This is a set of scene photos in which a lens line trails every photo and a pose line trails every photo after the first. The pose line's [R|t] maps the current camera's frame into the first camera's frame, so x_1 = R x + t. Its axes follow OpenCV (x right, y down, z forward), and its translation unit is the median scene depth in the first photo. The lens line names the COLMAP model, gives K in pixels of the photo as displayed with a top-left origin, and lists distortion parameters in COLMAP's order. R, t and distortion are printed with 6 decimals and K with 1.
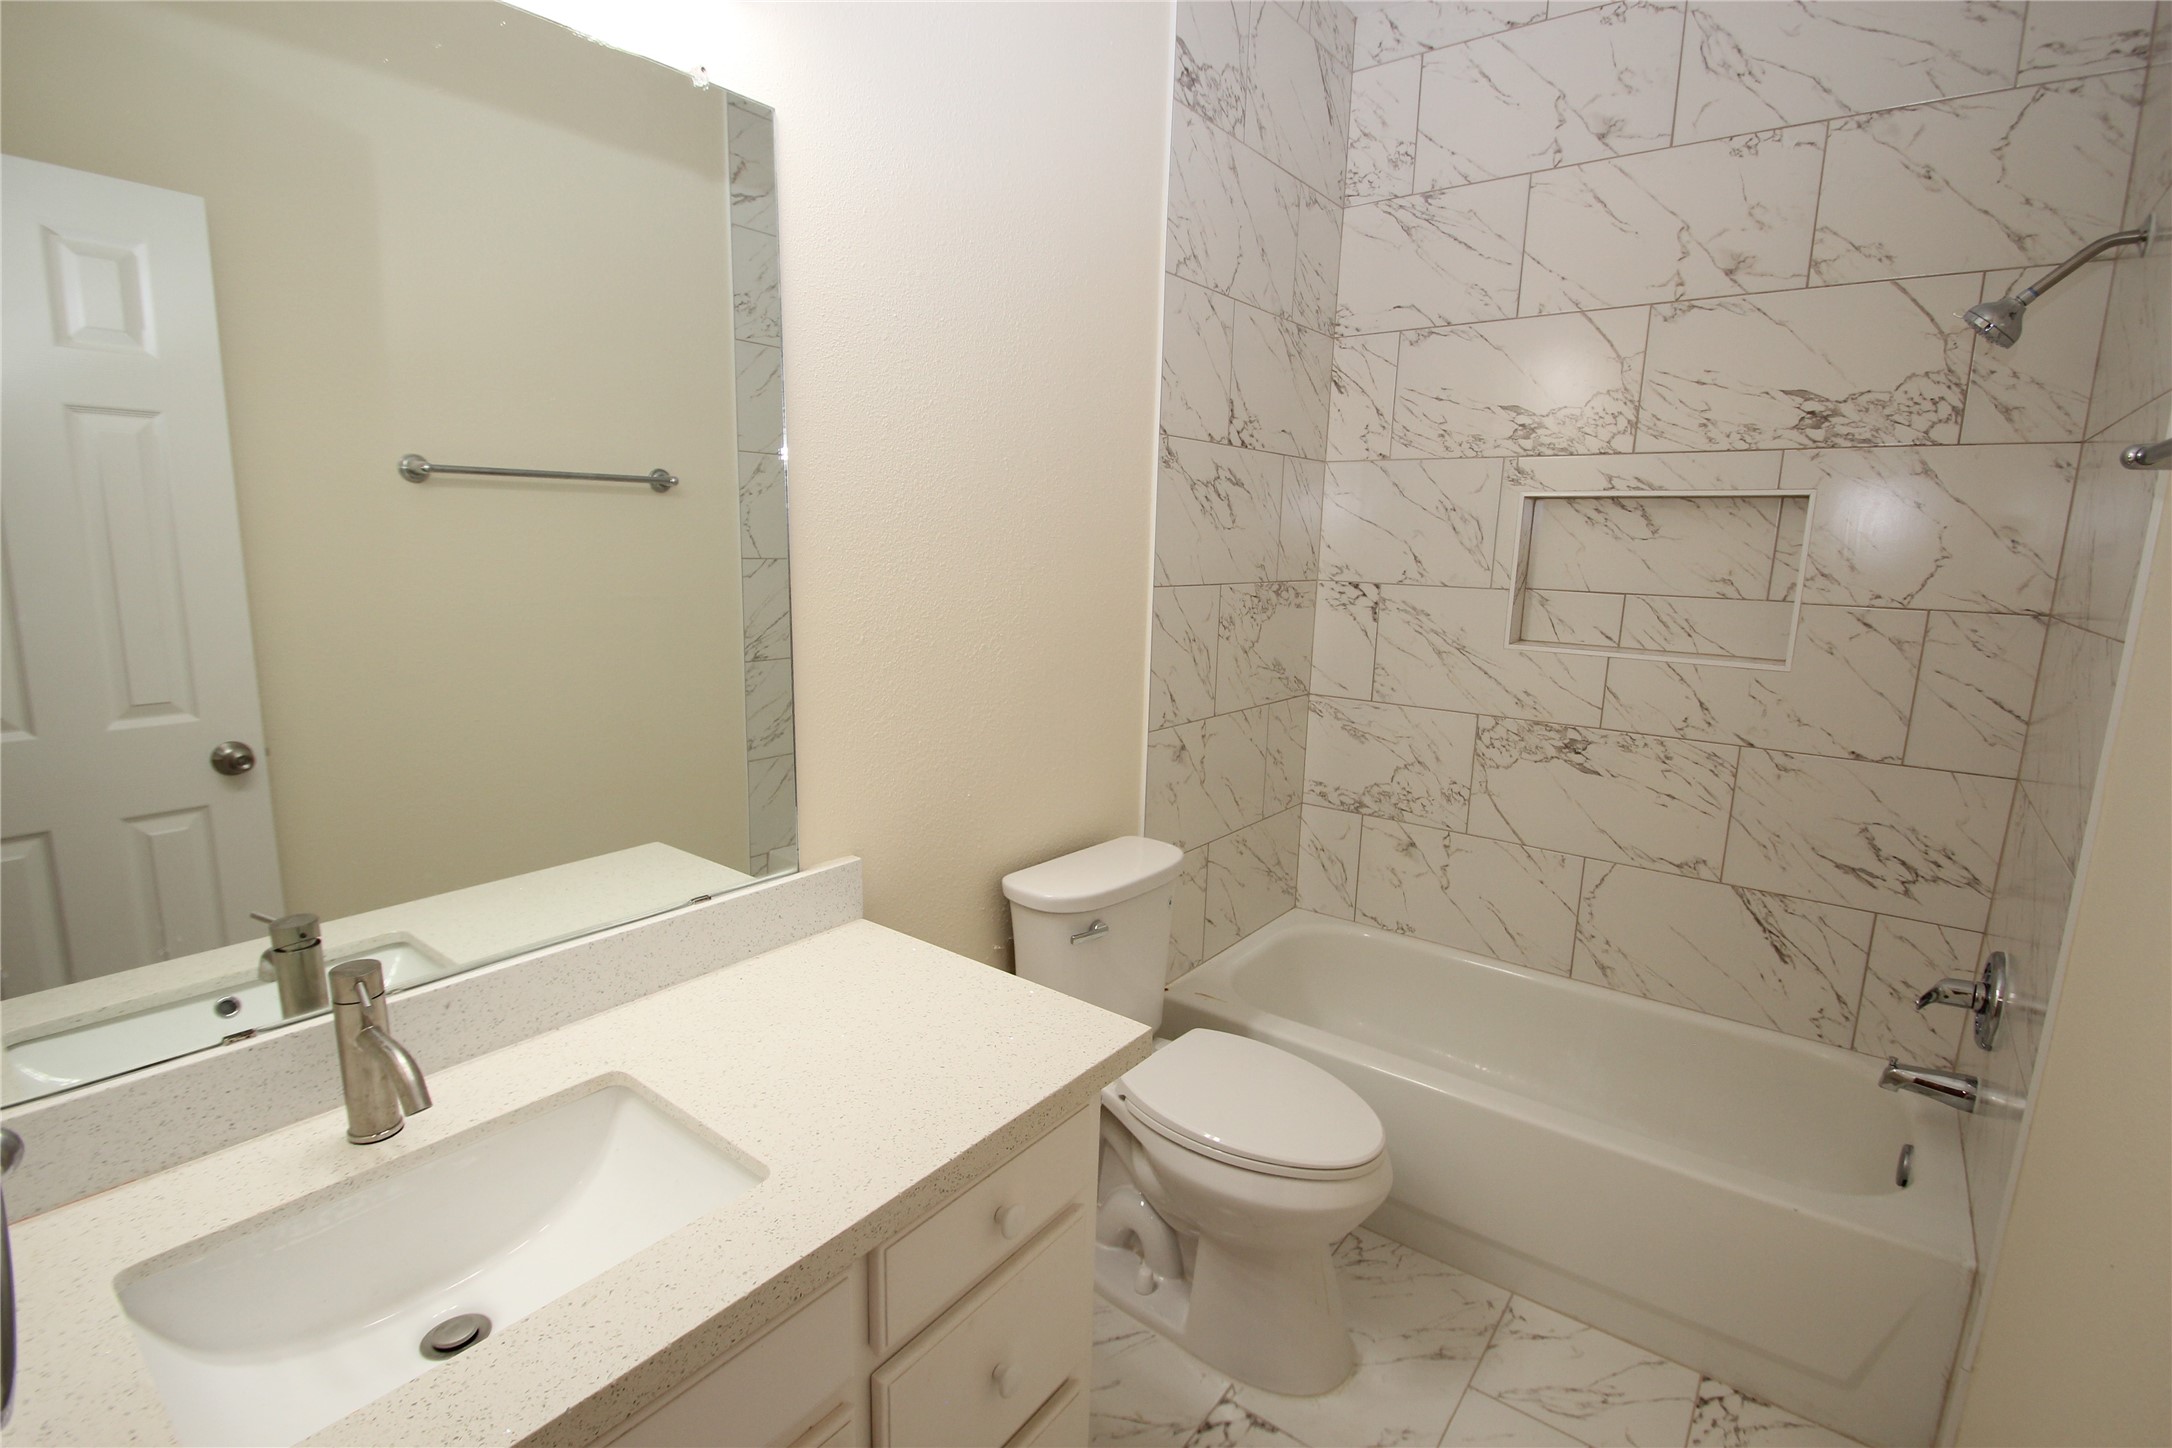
lens RADIAL K [[1006.0, 0, 1082.7], [0, 1006.0, 727.9], [0, 0, 1]] dist [0.010078, -0.016461]
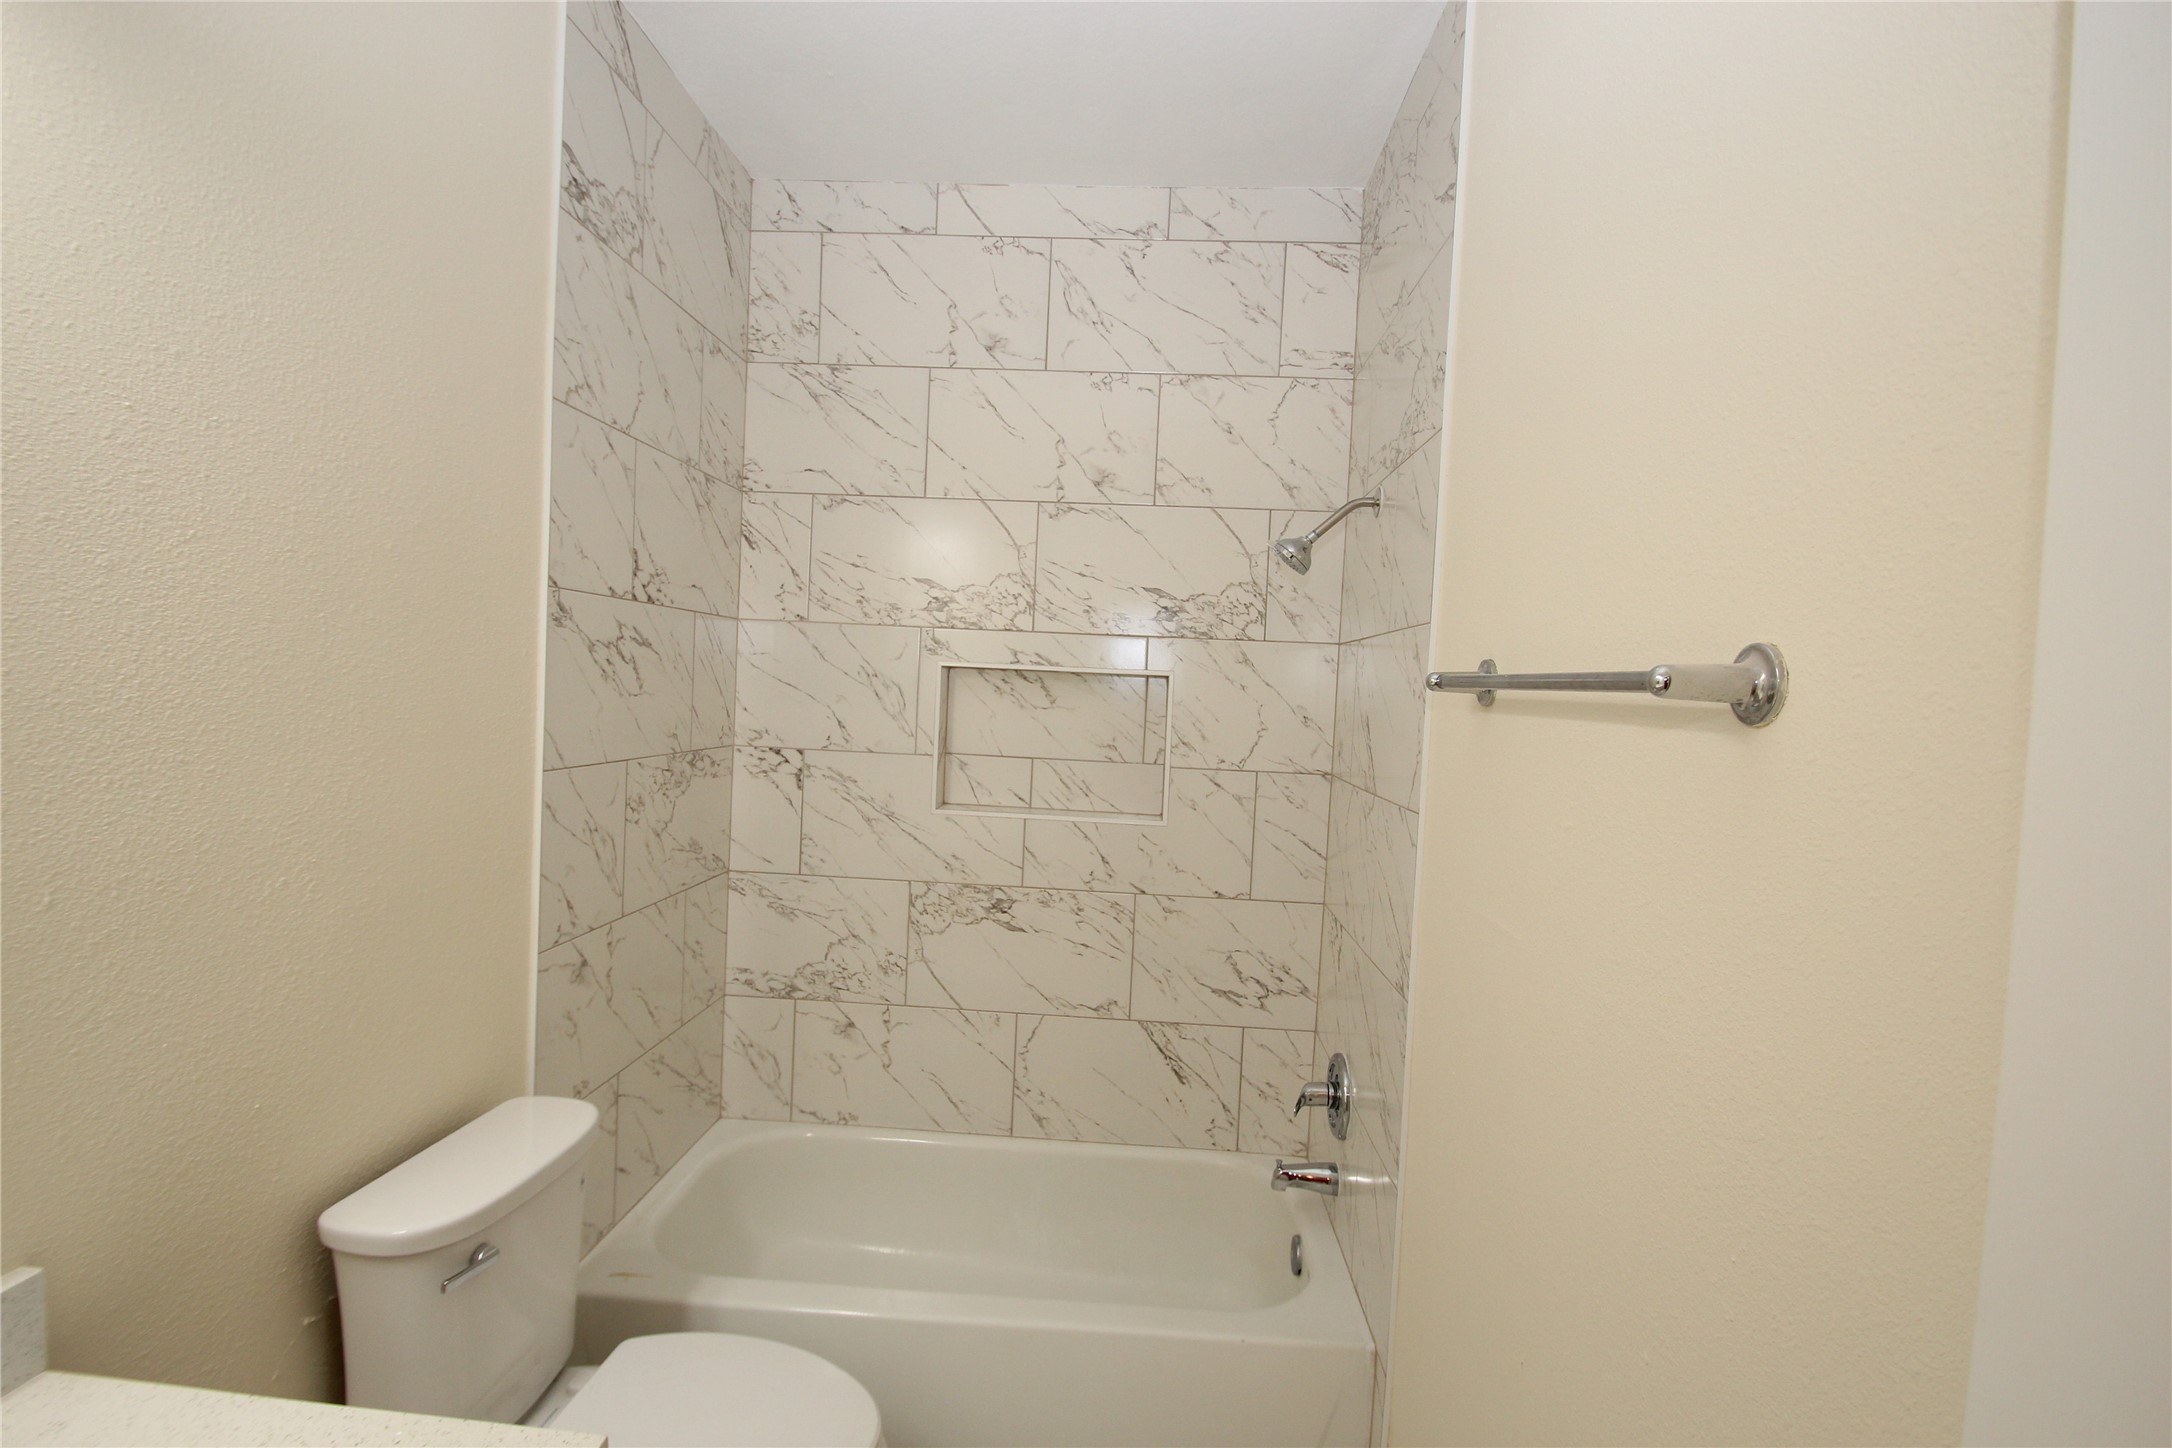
lens RADIAL K [[1006.0, 0, 1082.7], [0, 1006.0, 727.9], [0, 0, 1]] dist [0.010078, -0.016461]
pose [[0.823402, -0.007824, 0.567405, -0.028030], [0.079122, 0.991720, -0.101145, -0.053719], [-0.561916, 0.128177, 0.817203, 0.090348]]
